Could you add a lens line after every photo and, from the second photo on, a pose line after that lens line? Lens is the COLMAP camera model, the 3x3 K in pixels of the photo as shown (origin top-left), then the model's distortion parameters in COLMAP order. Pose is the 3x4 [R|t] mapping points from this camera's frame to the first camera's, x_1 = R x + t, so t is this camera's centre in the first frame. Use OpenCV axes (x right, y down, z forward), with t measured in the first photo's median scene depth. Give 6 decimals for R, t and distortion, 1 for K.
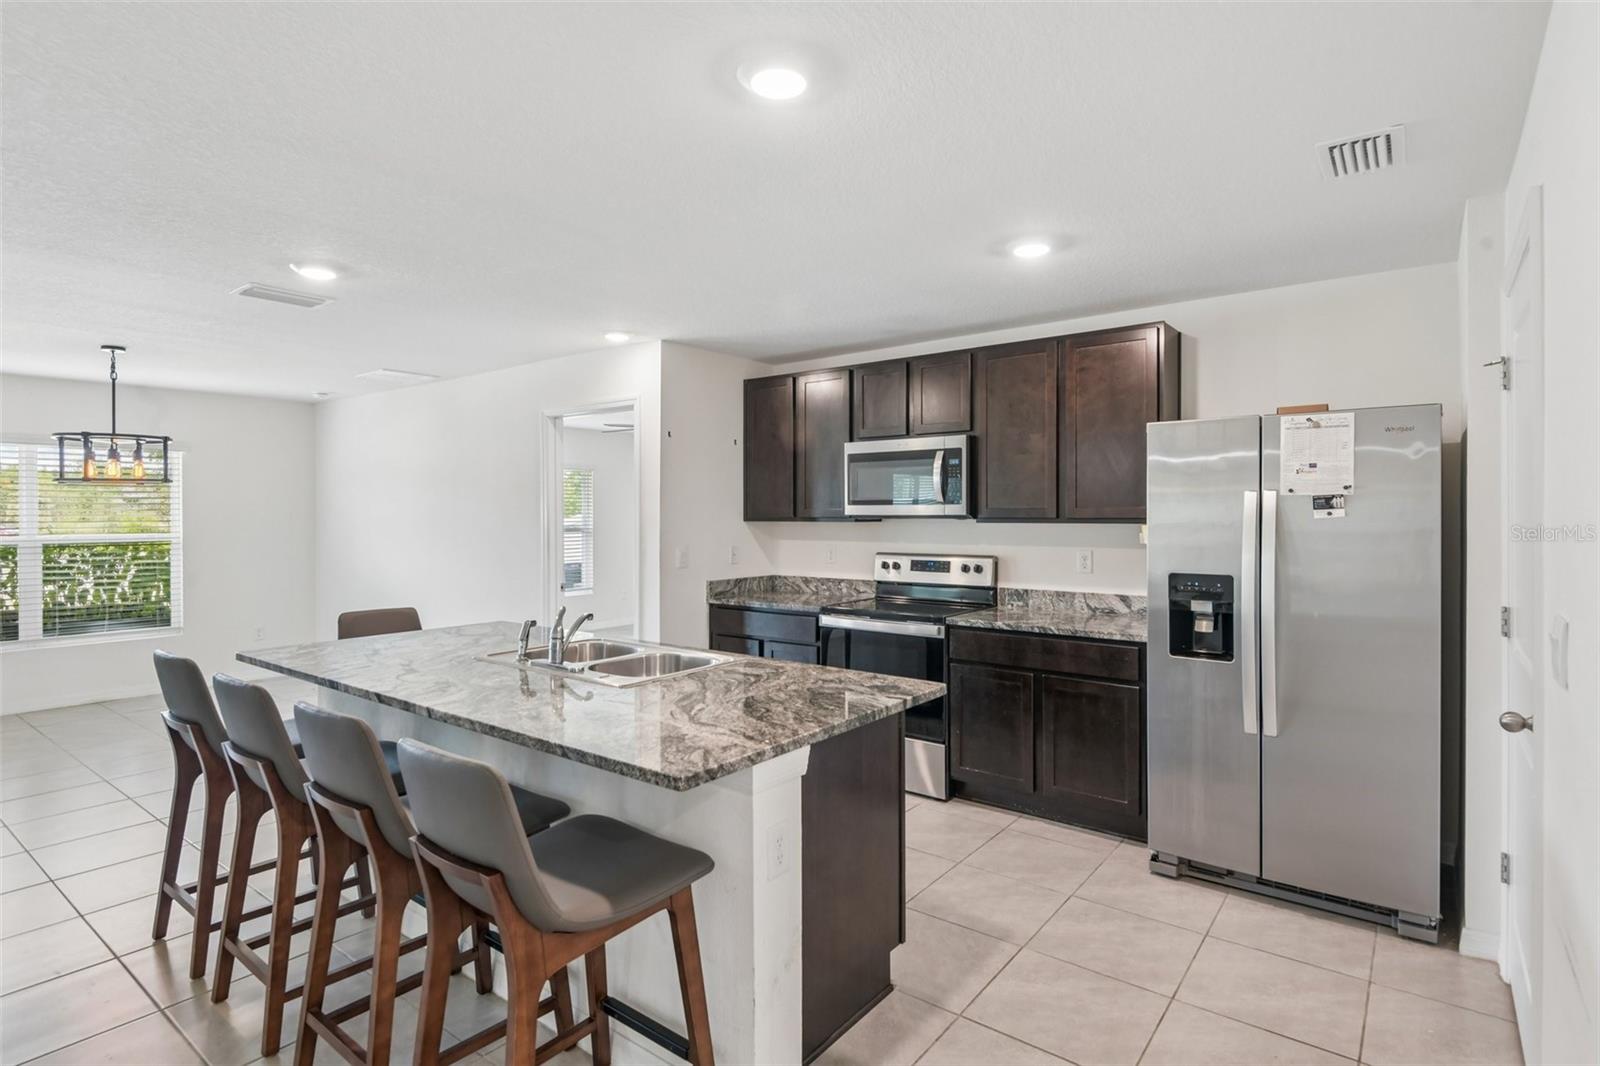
lens RADIAL K [[808.5, 0, 800.3], [0, 808.5, 517.9], [0, 0, 1]] dist [0.035217, -0.026884]
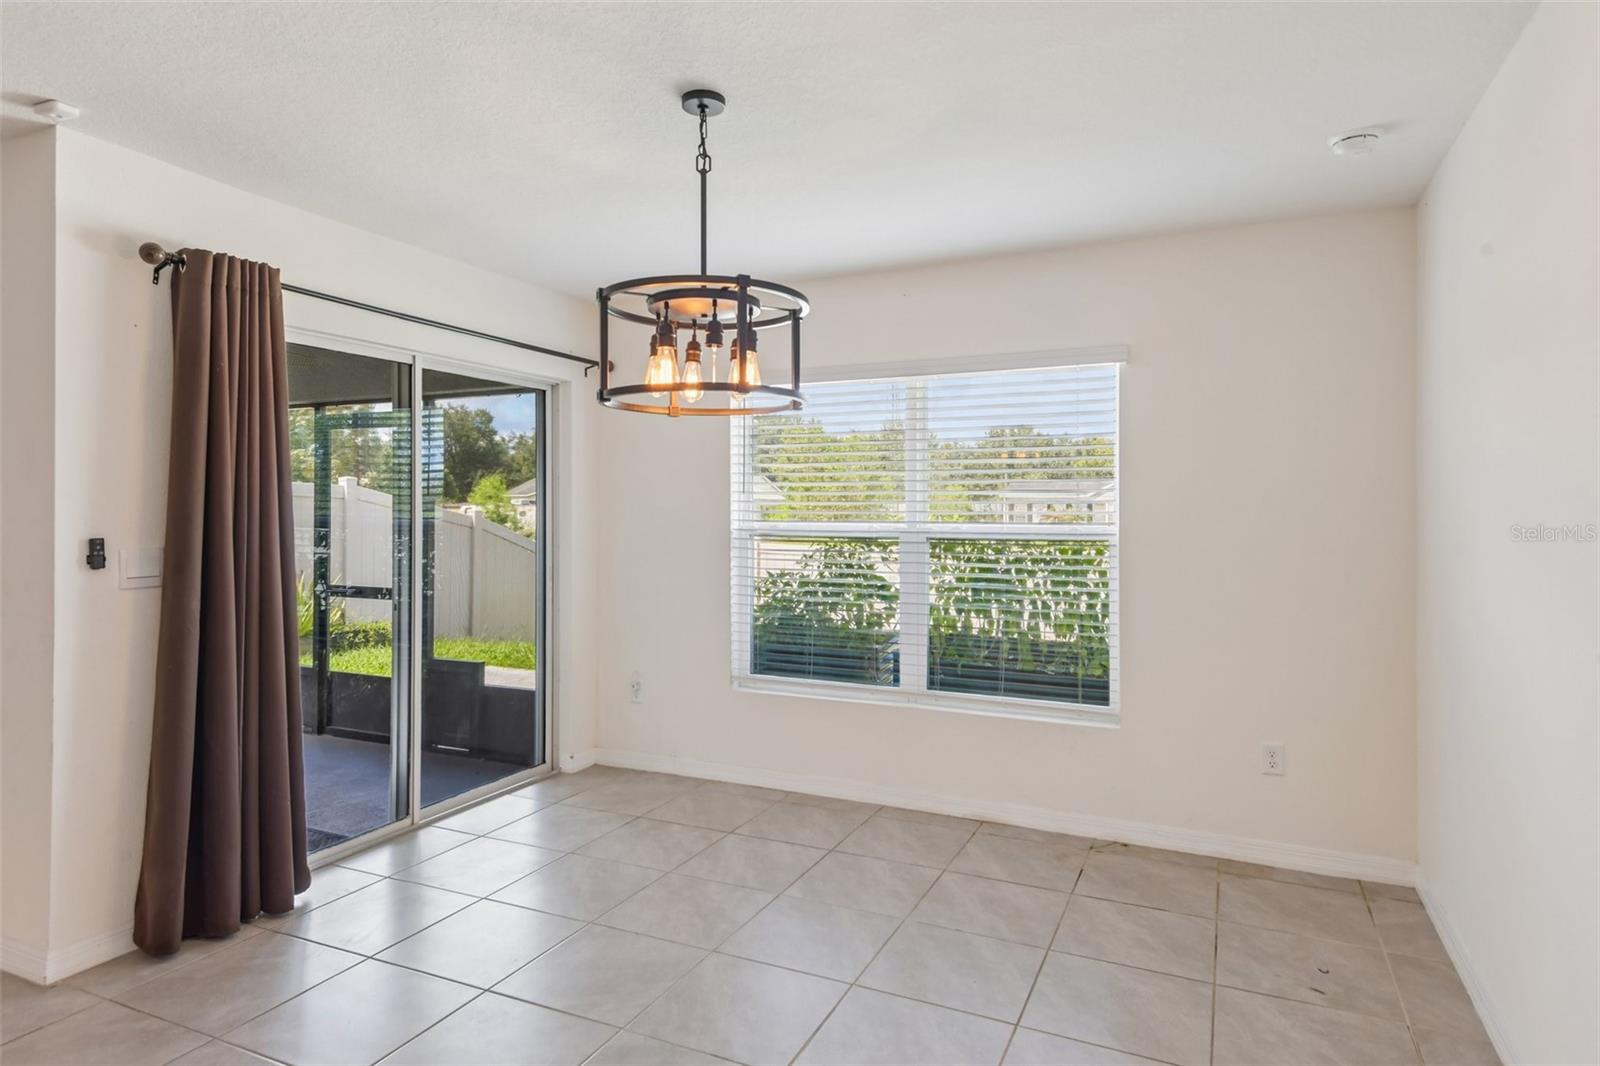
lens RADIAL K [[924.5, 0, 794.1], [0, 924.5, 509.4], [0, 0, 1]] dist [0.061967, -0.042024]
pose [[0.214206, 0.002306, -0.976786, -0.362079], [-0.009987, 0.999950, 0.000170, 0.014935], [0.976737, 0.009719, 0.214218, 0.997846]]
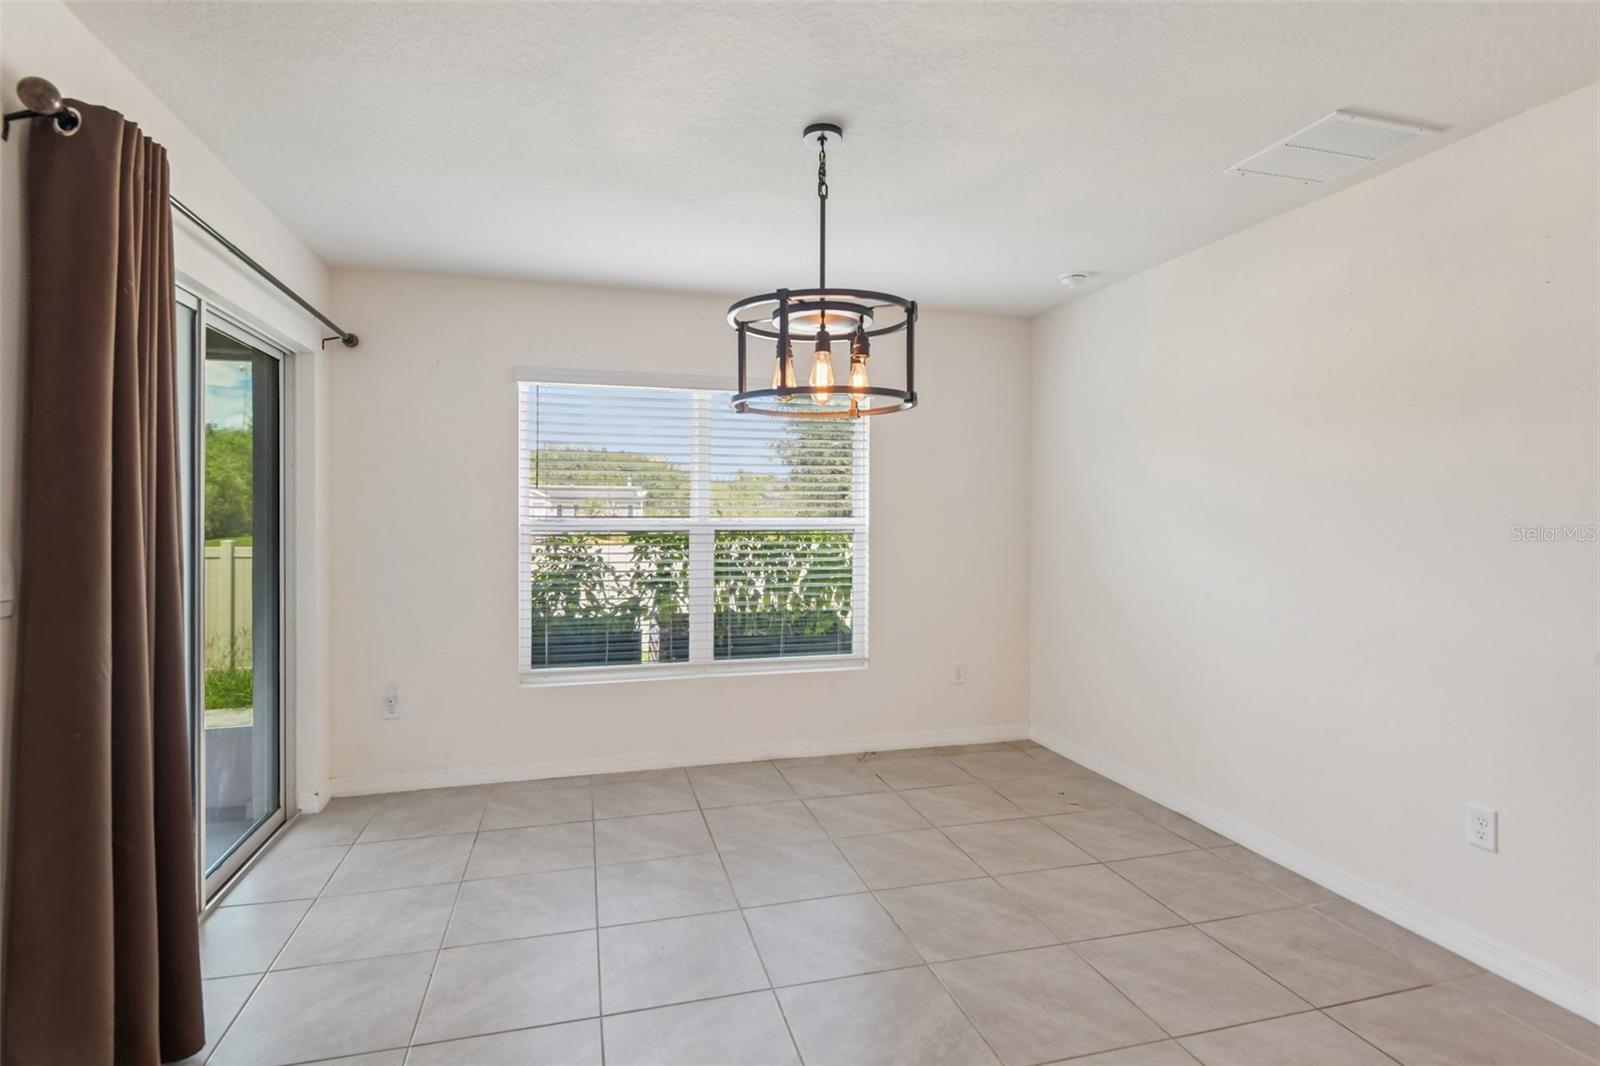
lens RADIAL K [[808.5, 0, 800.3], [0, 808.5, 517.9], [0, 0, 1]] dist [0.035217, -0.026884]
pose [[0.800021, 0.007912, -0.599920, -0.592542], [-0.007716, 0.999966, 0.002898, 0.024864], [0.599923, 0.002310, 0.800055, 0.640316]]
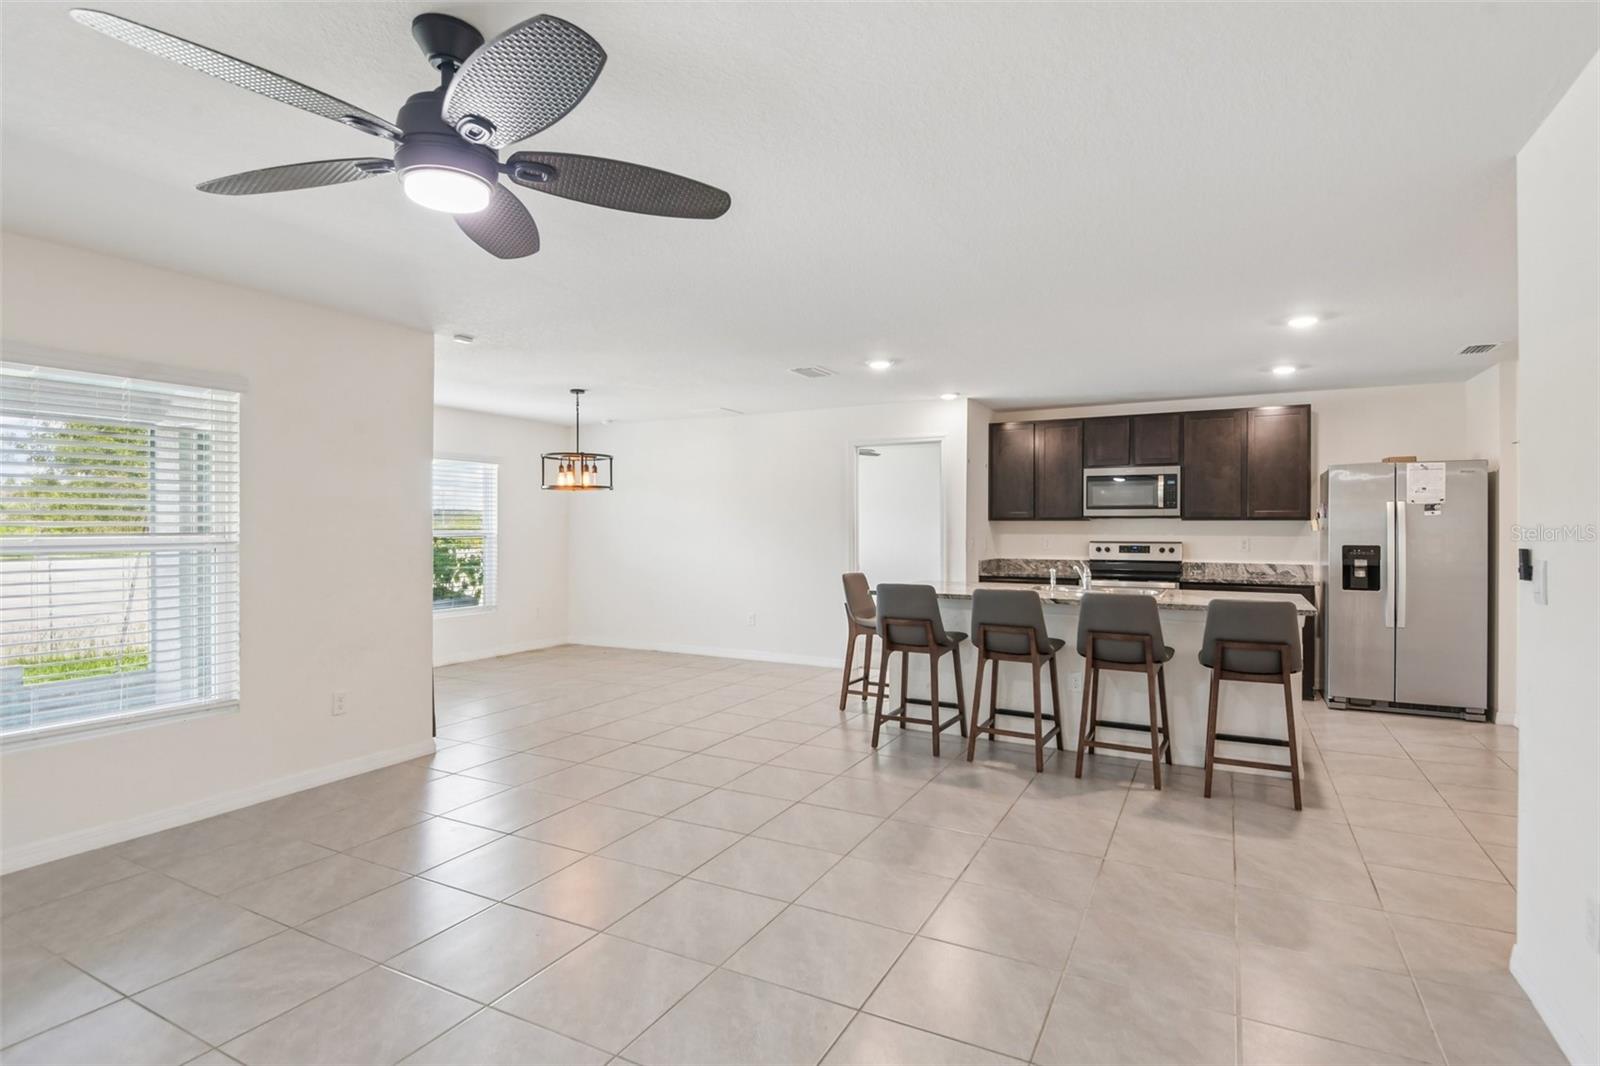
lens RADIAL K [[806.5, 0, 796.5], [0, 806.5, 527.7], [0, 0, 1]] dist [0.021395, -0.024706]
pose [[0.986002, 0.004510, 0.166672, -0.749202], [-0.003869, 0.999984, -0.004169, 0.027760], [-0.166688, 0.003466, 0.986004, -0.424067]]
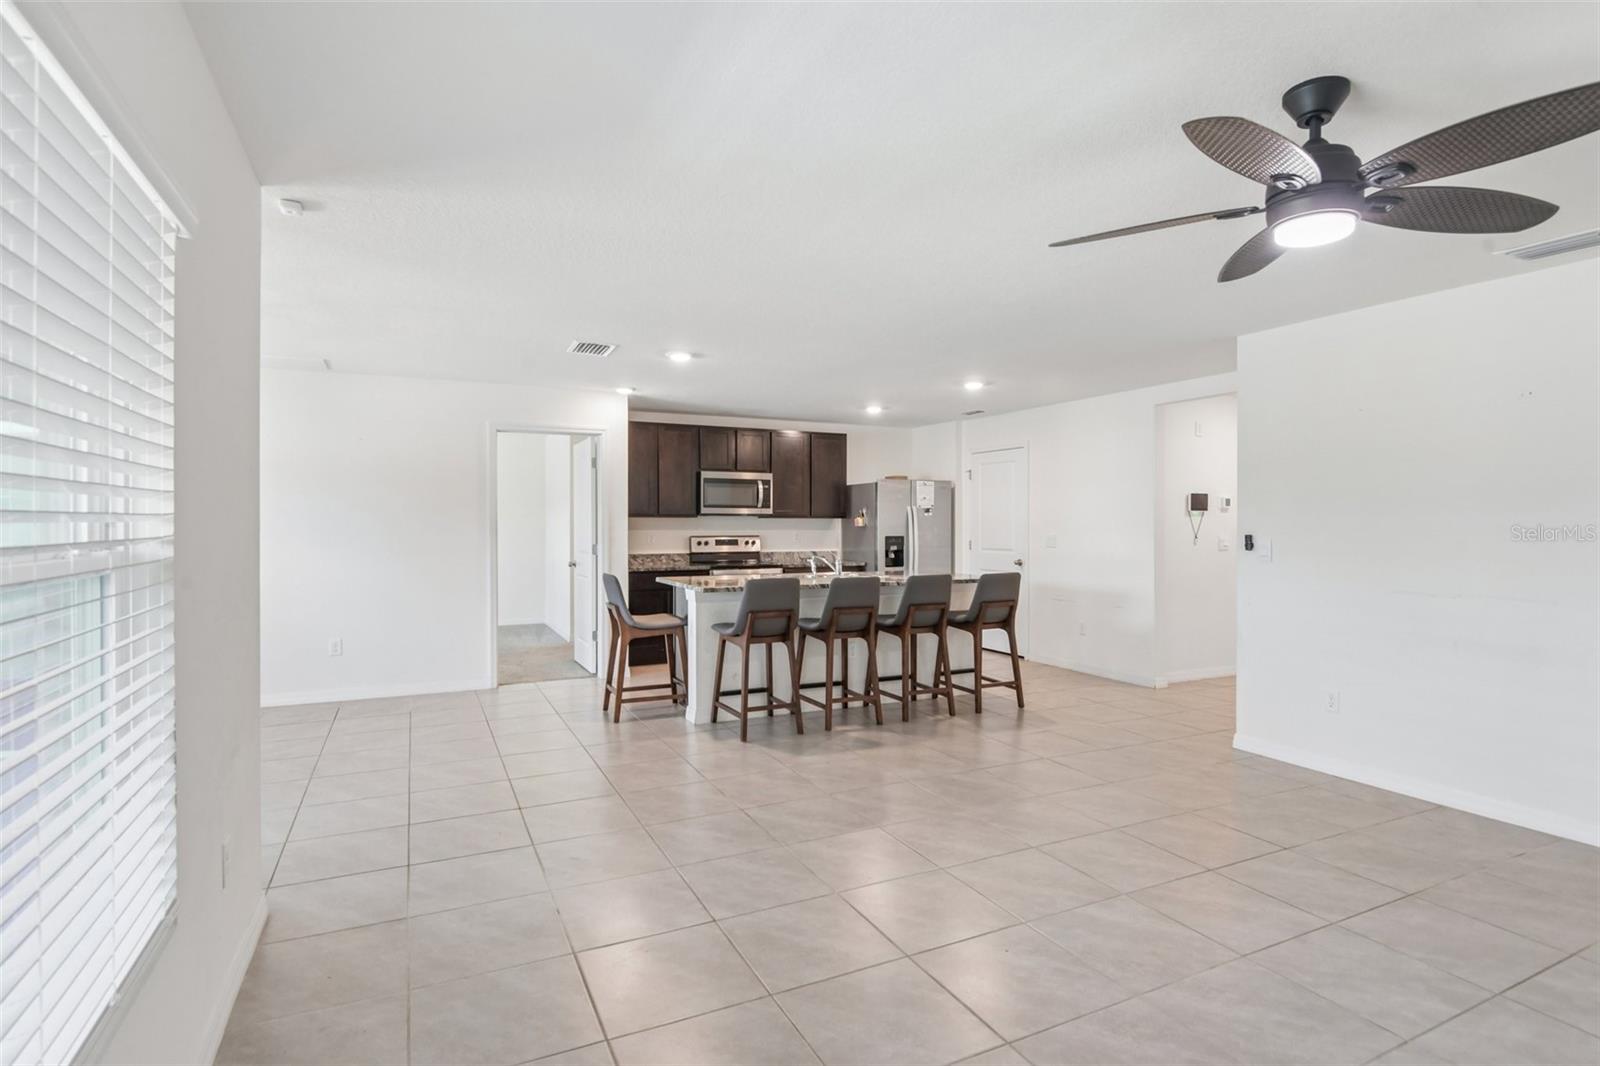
lens RADIAL K [[808.5, 0, 800.3], [0, 808.5, 517.9], [0, 0, 1]] dist [0.035217, -0.026884]
pose [[0.442374, 0.008920, 0.896786, -1.411579], [0.001202, 0.999944, -0.010539, 0.024714], [-0.896830, 0.005740, 0.442339, 0.058040]]
